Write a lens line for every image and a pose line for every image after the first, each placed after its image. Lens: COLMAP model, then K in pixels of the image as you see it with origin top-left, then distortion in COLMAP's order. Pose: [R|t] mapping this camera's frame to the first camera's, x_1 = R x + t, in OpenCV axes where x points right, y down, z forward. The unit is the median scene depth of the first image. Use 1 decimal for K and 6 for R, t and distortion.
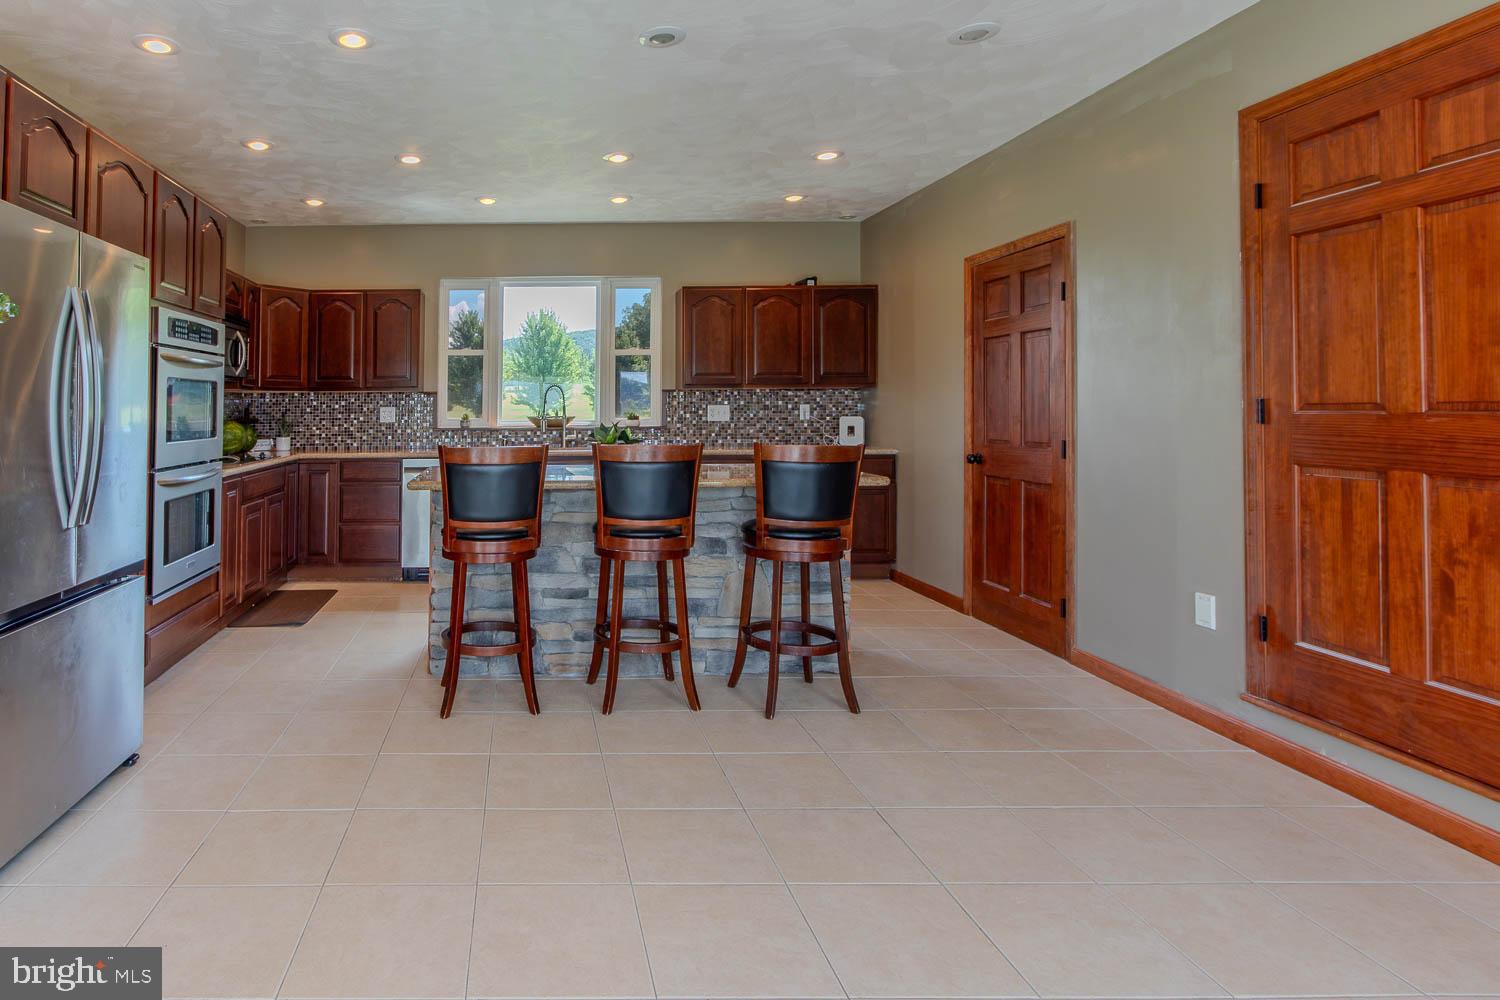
lens RADIAL K [[692.9, 0, 794.7], [0, 692.9, 401.3], [0, 0, 1]] dist [-0.001065, -0.000026]
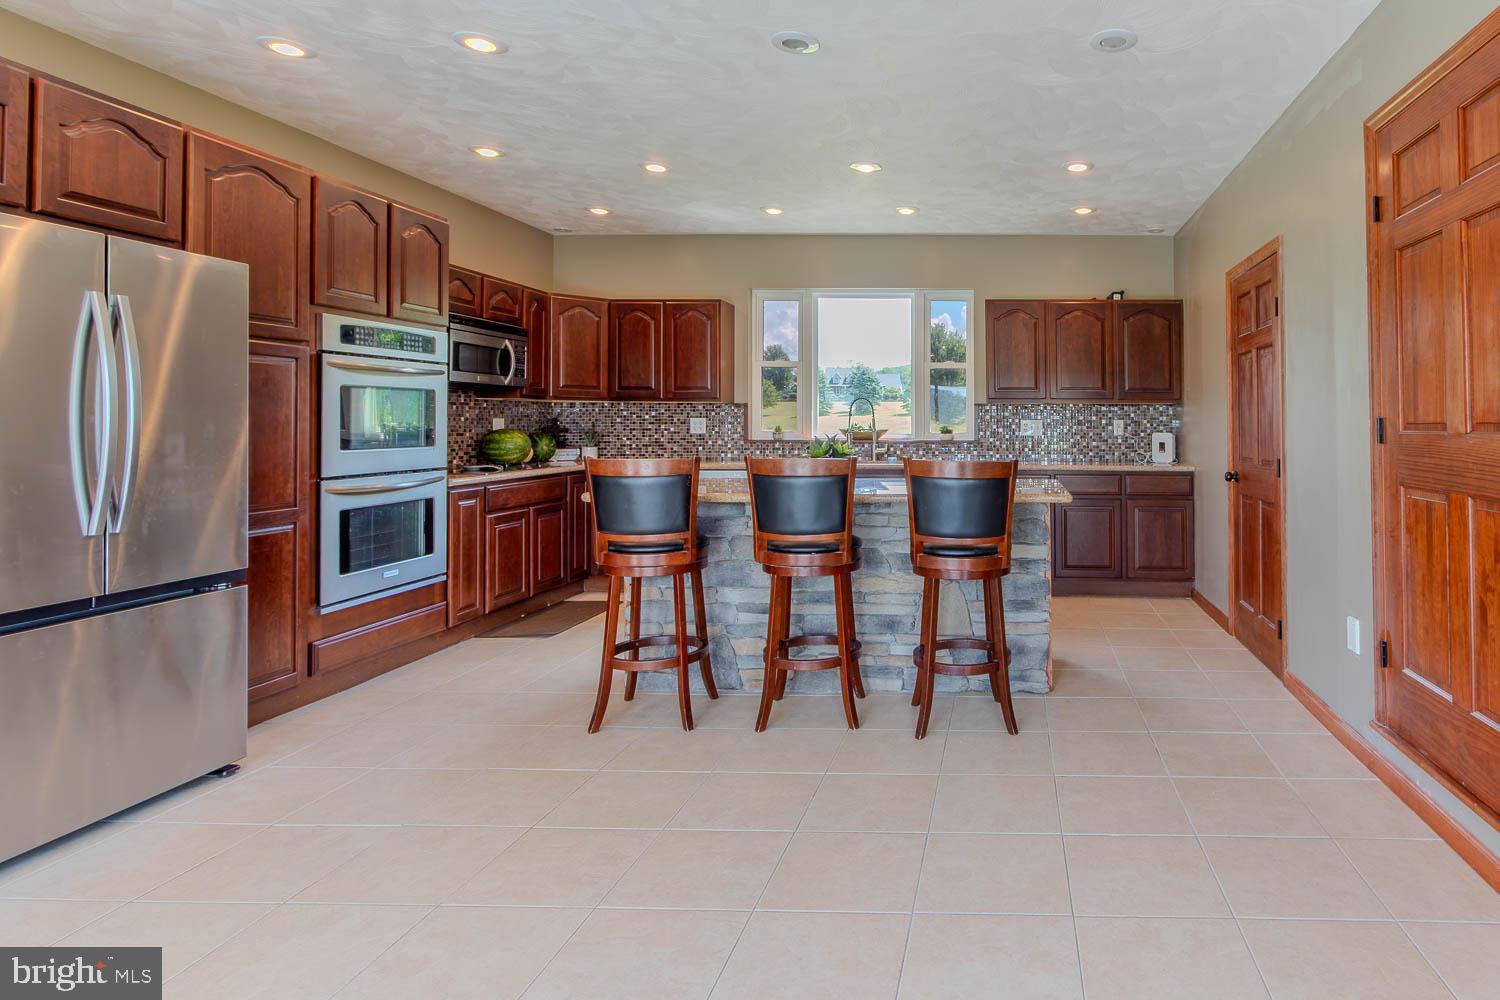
lens RADIAL K [[711.4, 0, 801.5], [0, 711.4, 417.4], [0, 0, 1]] dist [-0.001773, 0.000252]
pose [[0.999891, 0.010986, -0.009813, -0.404113], [-0.010953, 0.999934, 0.003410, 0.002105], [0.009850, -0.003302, 0.999946, -0.018723]]
